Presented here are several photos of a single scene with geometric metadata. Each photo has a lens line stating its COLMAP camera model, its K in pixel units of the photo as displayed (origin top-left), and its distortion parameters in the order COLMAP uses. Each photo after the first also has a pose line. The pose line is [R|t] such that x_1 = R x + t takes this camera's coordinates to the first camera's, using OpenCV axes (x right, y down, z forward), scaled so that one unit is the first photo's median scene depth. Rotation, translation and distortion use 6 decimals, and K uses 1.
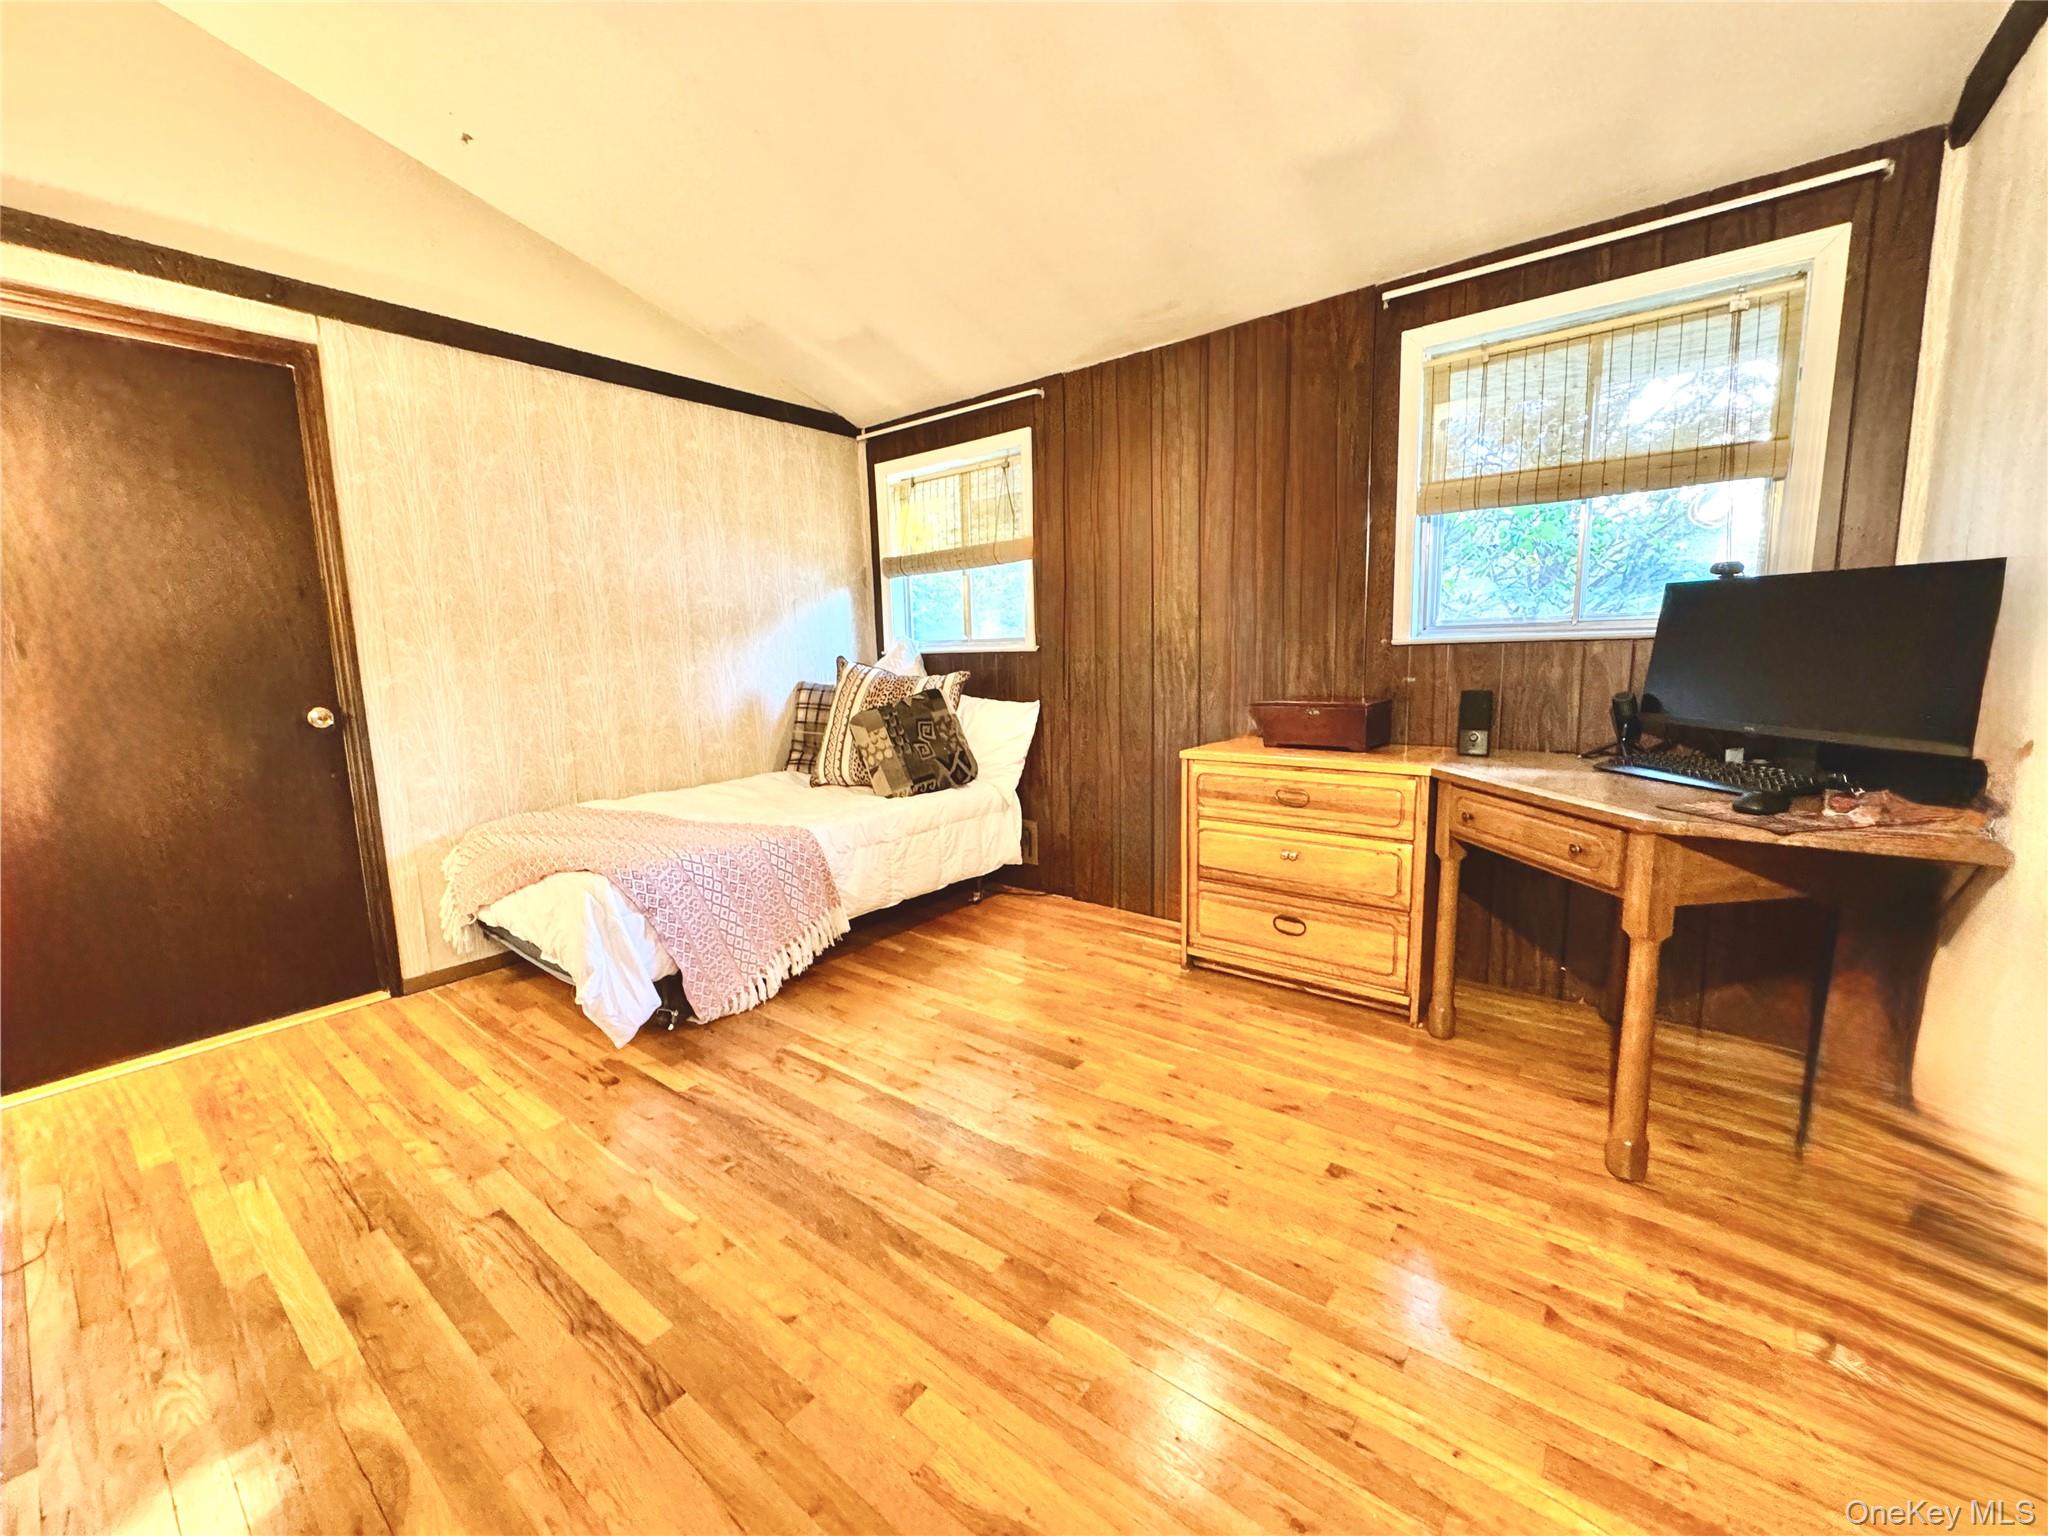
lens RADIAL K [[819.9, 0, 1018.6], [0, 819.9, 771.1], [0, 0, 1]] dist [-0.004305, 0.000537]
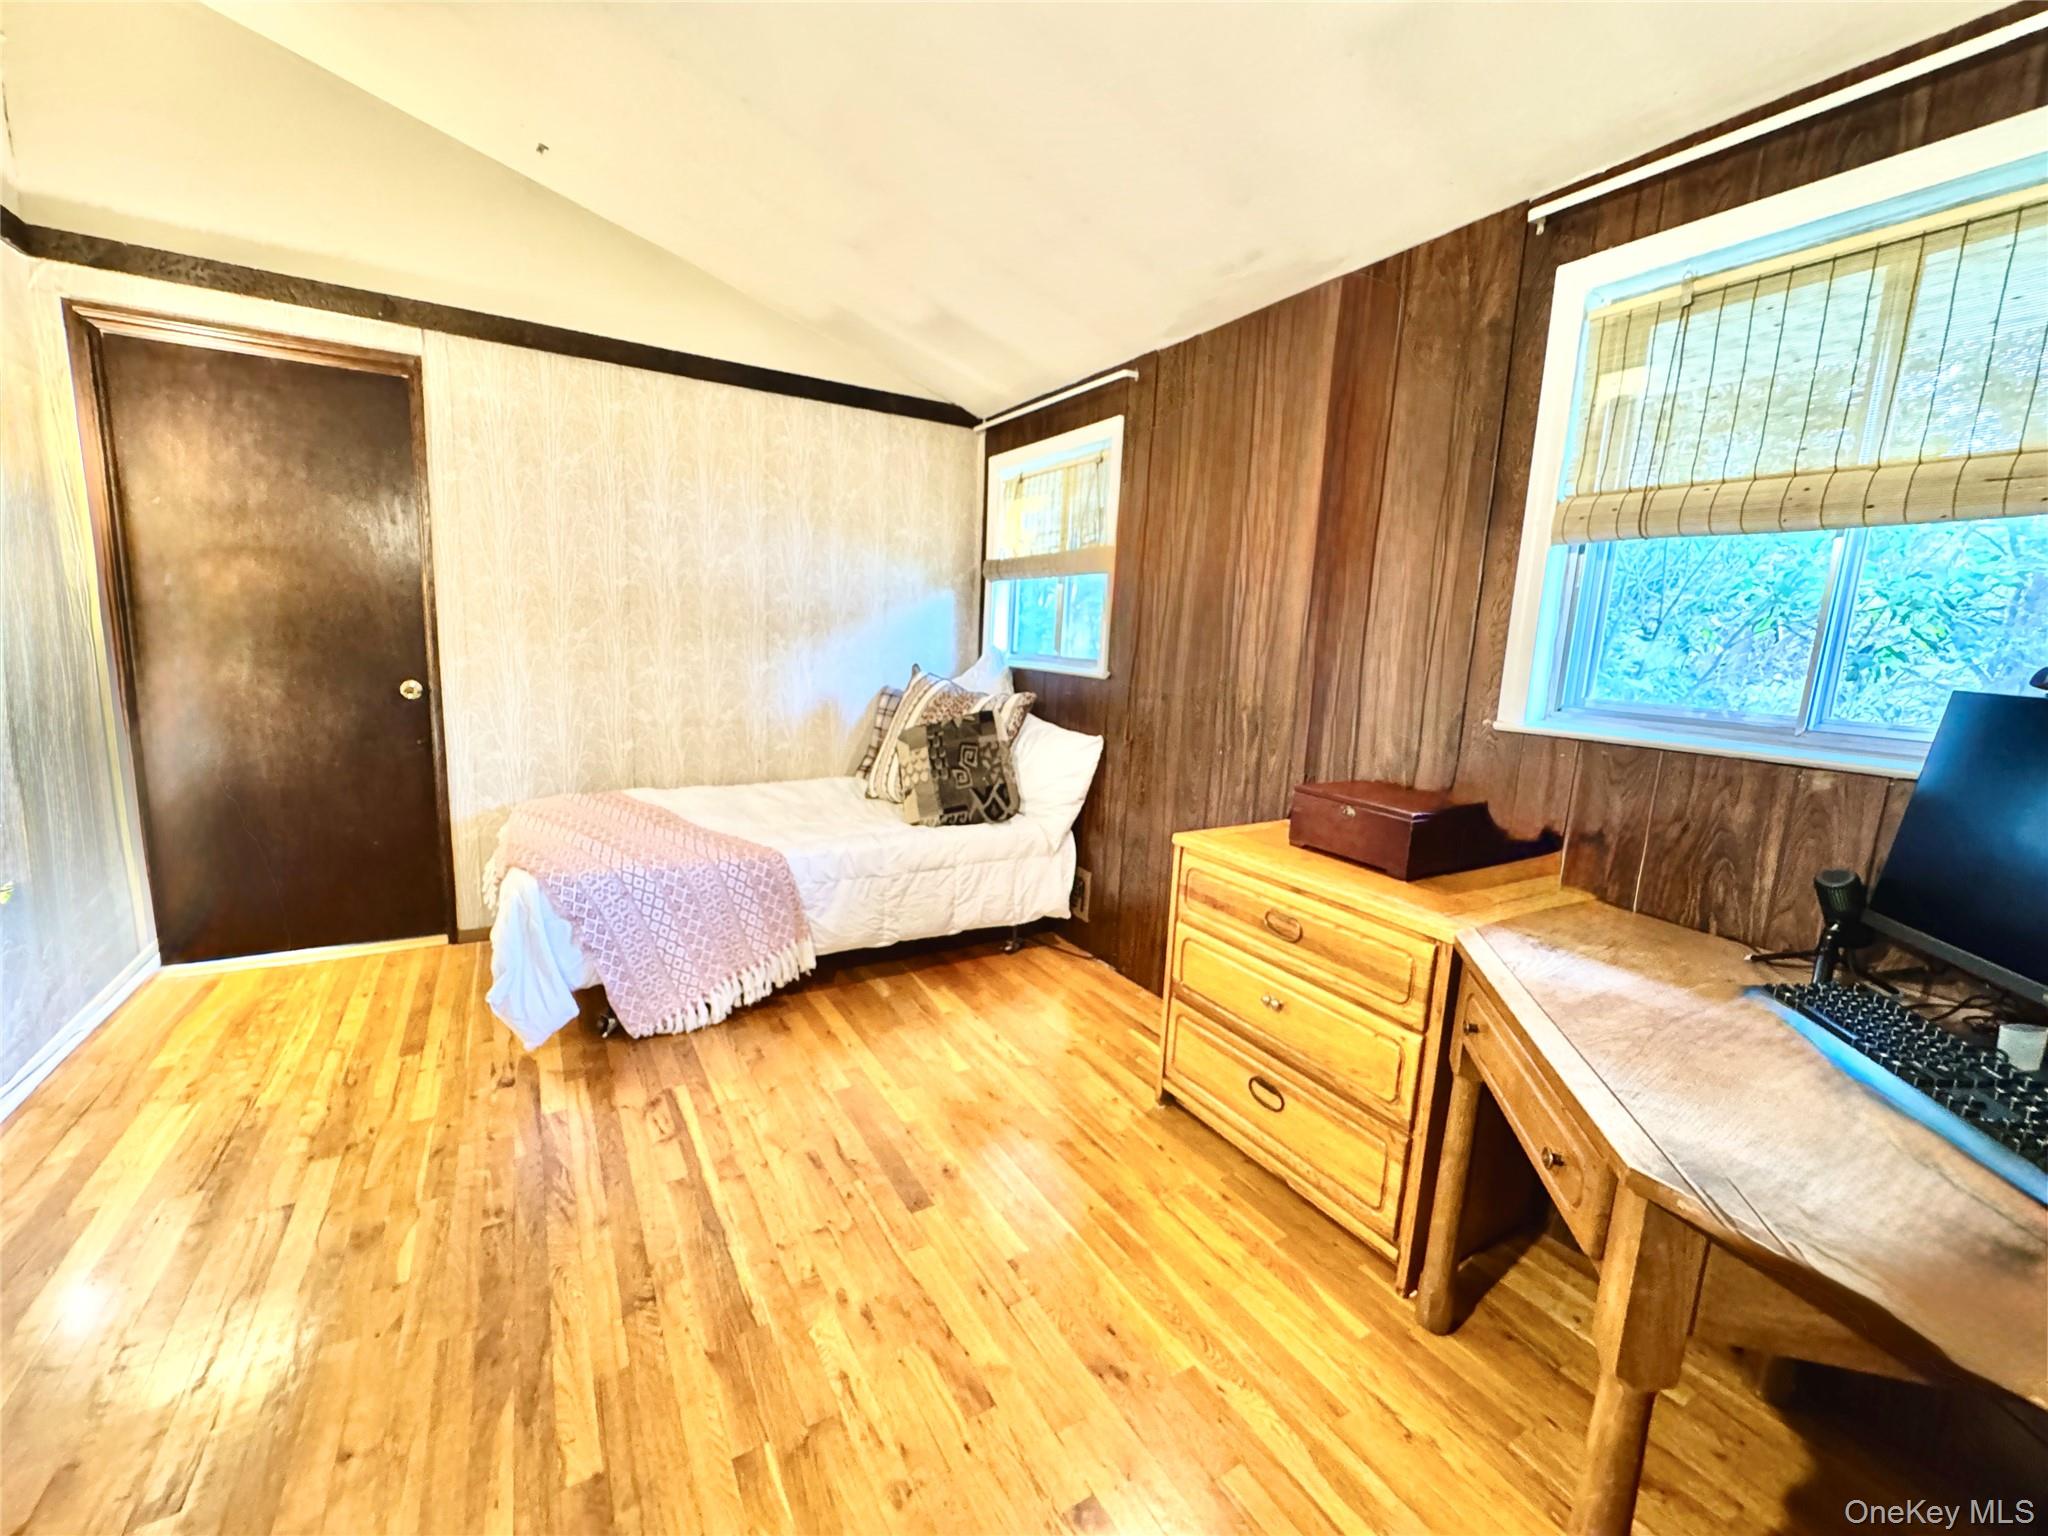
lens RADIAL K [[819.9, 0, 1020.9], [0, 819.9, 769.9], [0, 0, 1]] dist [-0.004305, 0.000537]
pose [[0.934175, 0.126125, -0.333780, 0.324320], [-0.119940, 0.992008, 0.039163, -0.101505], [0.336052, 0.003448, 0.941837, 0.221256]]
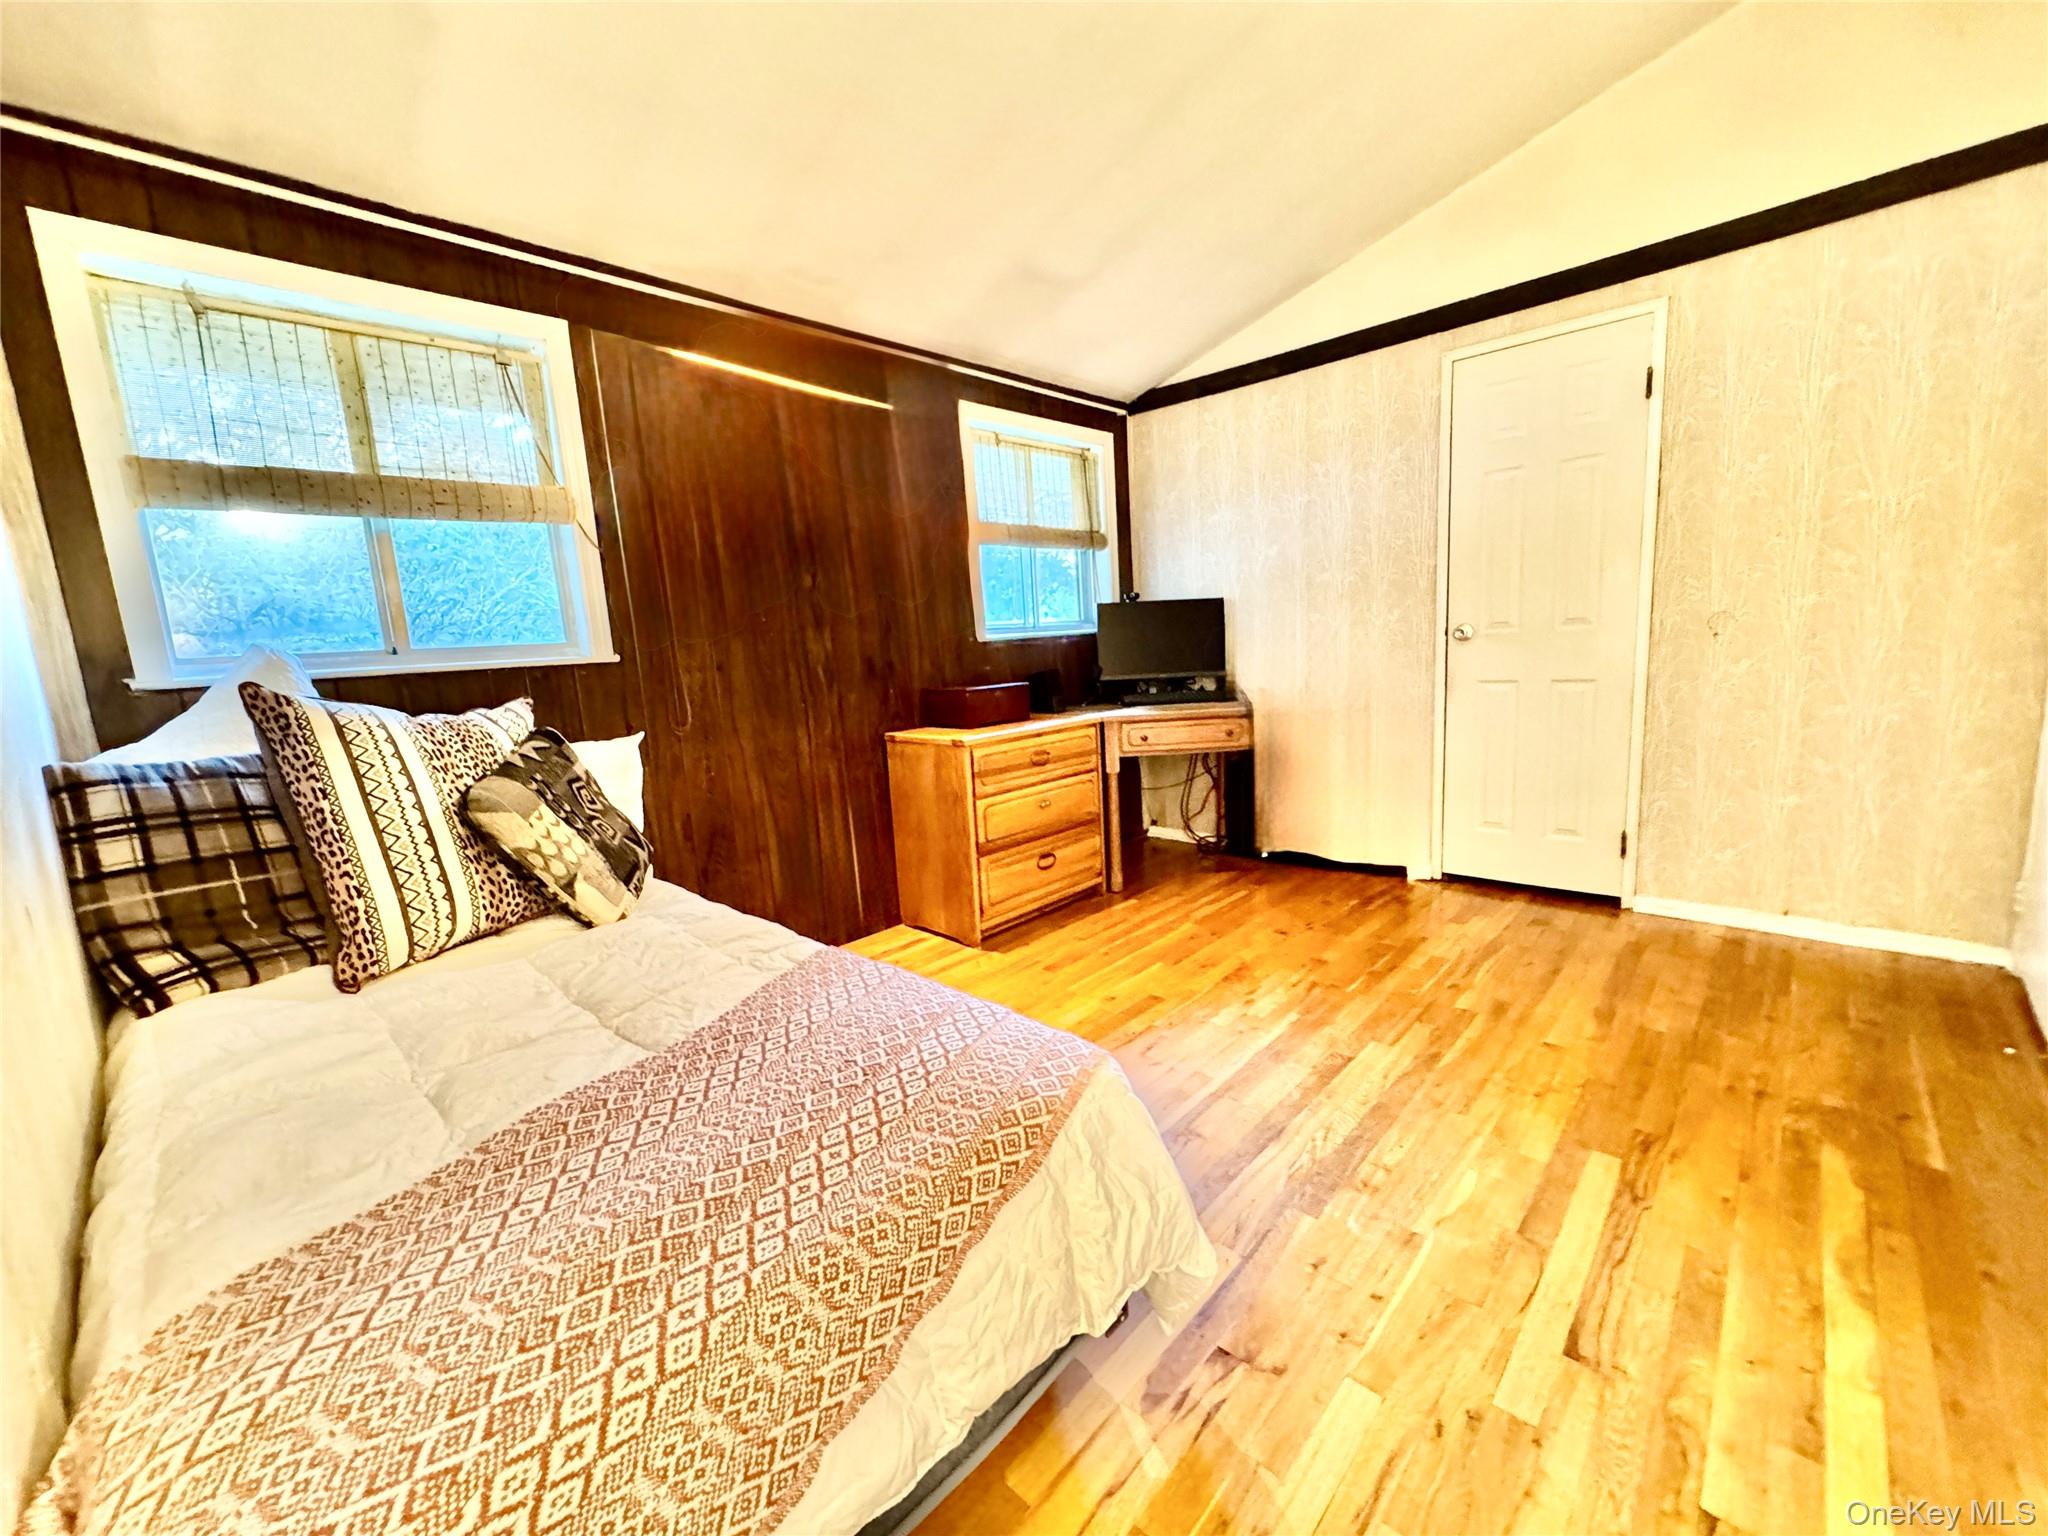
lens RADIAL K [[819.9, 0, 1027.0], [0, 819.9, 764.6], [0, 0, 1]] dist [-0.004305, 0.000537]
pose [[0.084651, -0.132741, 0.987529, -0.860386], [0.200456, 0.973092, 0.113617, -0.099833], [-0.976039, 0.188338, 0.108982, 0.839497]]
